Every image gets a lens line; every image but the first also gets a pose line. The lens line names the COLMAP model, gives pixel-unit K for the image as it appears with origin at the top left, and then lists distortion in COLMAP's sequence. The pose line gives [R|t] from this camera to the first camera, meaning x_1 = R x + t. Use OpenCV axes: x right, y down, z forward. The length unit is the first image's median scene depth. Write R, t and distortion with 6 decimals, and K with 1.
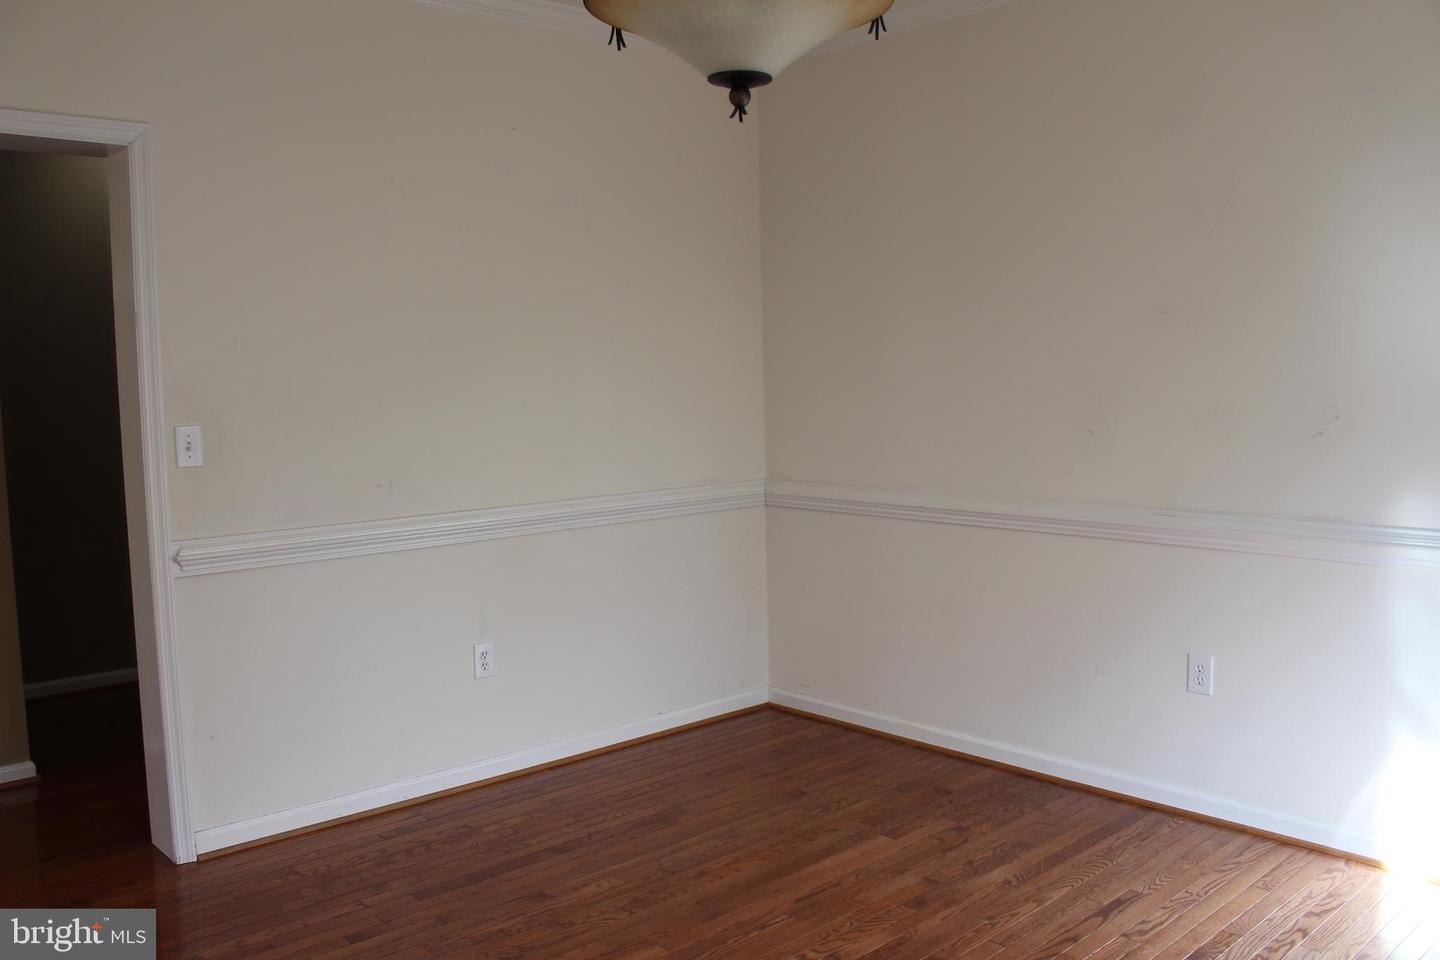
lens RADIAL K [[1177.7, 0, 716.7], [0, 1177.7, 477.1], [0, 0, 1]] dist [-0.169346, 0.144654]
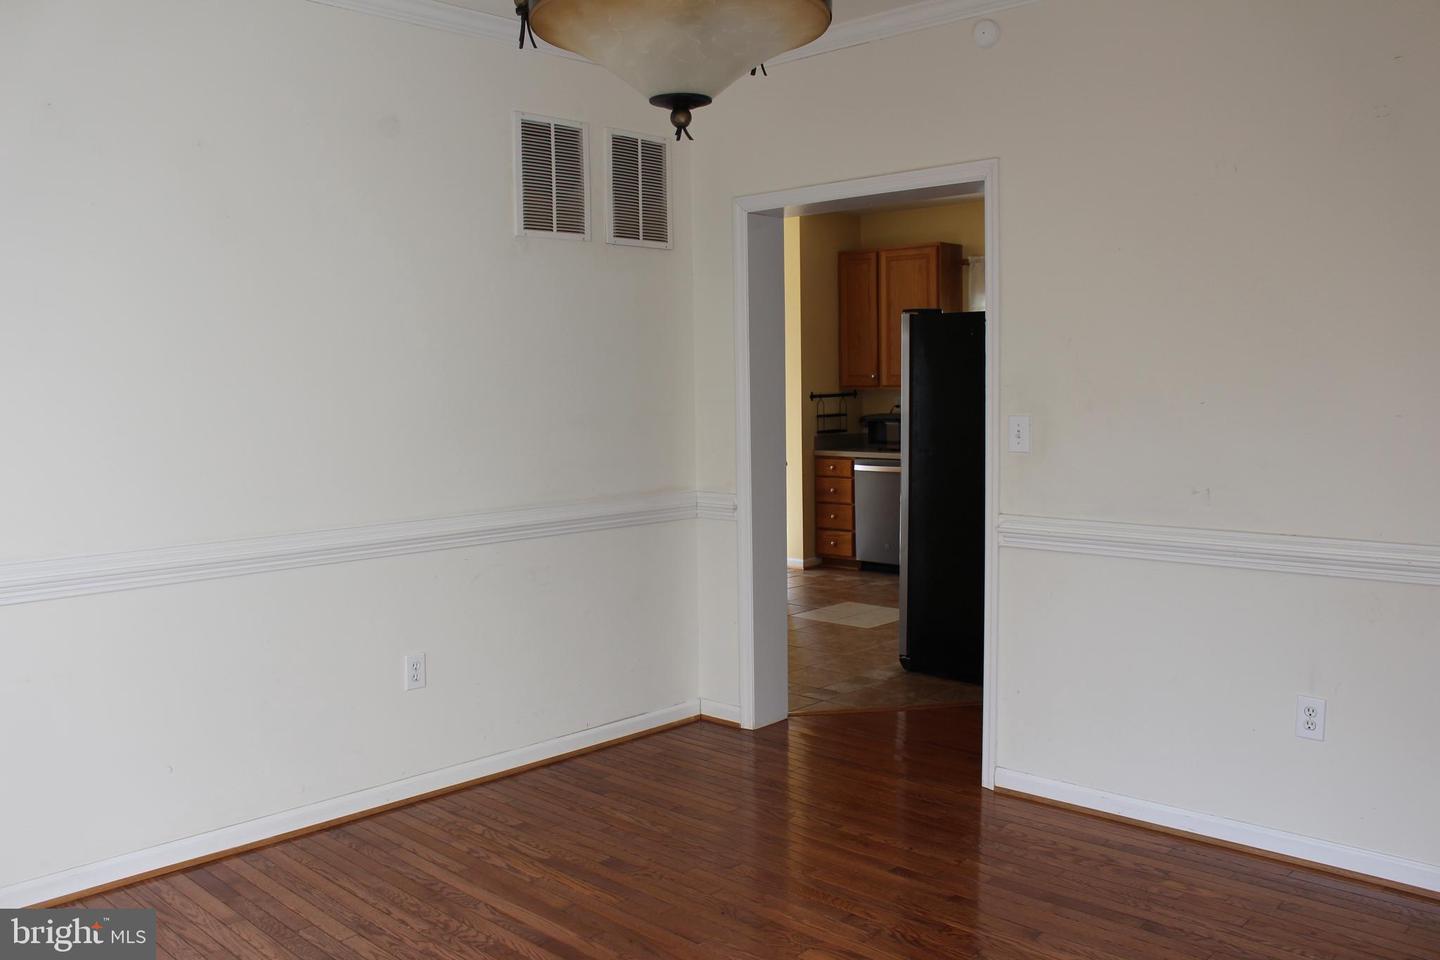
lens RADIAL K [[1177.7, 0, 716.7], [0, 1177.7, 477.1], [0, 0, 1]] dist [-0.169346, 0.144654]
pose [[0.057192, 0.089840, -0.994313, 0.638654], [-0.072660, 0.993676, 0.085603, -0.057685], [0.995716, 0.067351, 0.063358, 0.588502]]
